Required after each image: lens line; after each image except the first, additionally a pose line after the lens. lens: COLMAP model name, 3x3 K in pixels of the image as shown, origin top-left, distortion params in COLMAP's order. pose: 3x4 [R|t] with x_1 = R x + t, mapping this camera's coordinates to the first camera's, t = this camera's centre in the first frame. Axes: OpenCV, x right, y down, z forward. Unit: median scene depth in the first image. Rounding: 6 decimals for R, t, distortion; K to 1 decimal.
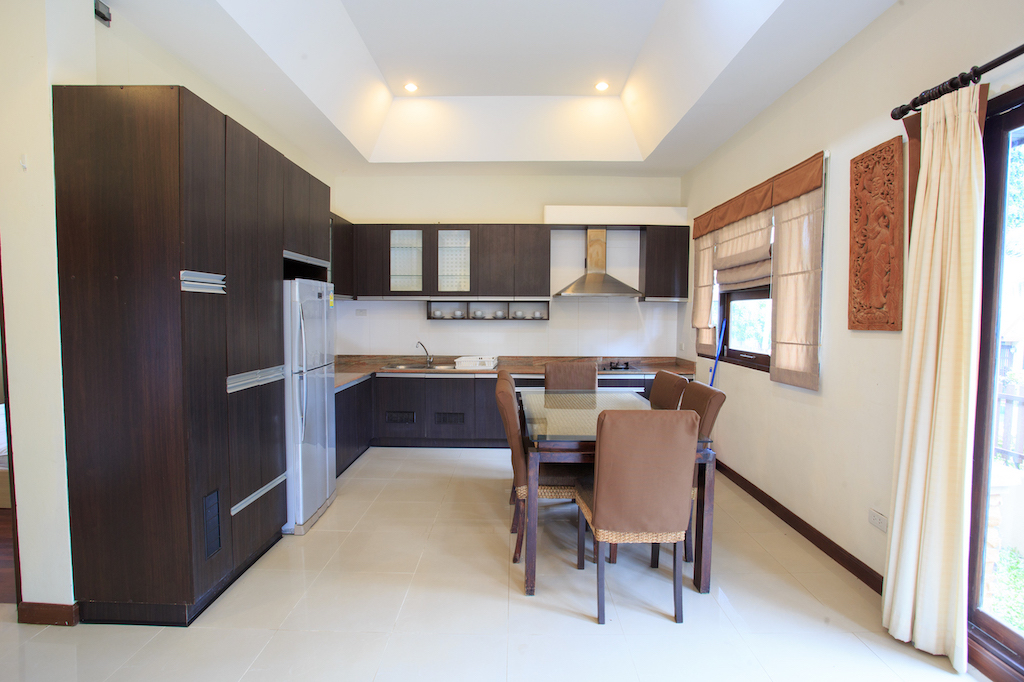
lens RADIAL K [[497.8, 0, 512.5], [0, 497.8, 336.3], [0, 0, 1]] dist [-0.041992, 0.000982]
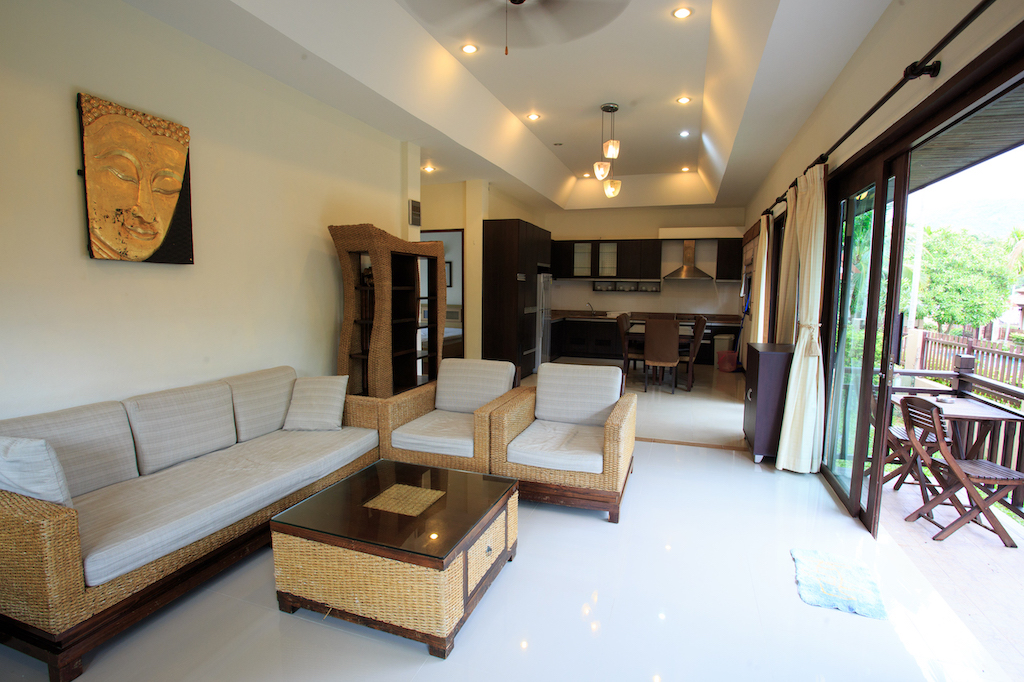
lens RADIAL K [[497.8, 0, 517.1], [0, 497.8, 339.5], [0, 0, 1]] dist [-0.041992, 0.000982]
pose [[0.946108, 0.038961, -0.321500, 0.171156], [-0.021534, 0.998108, 0.057585, 0.047489], [0.323135, -0.047558, 0.945157, -0.888370]]
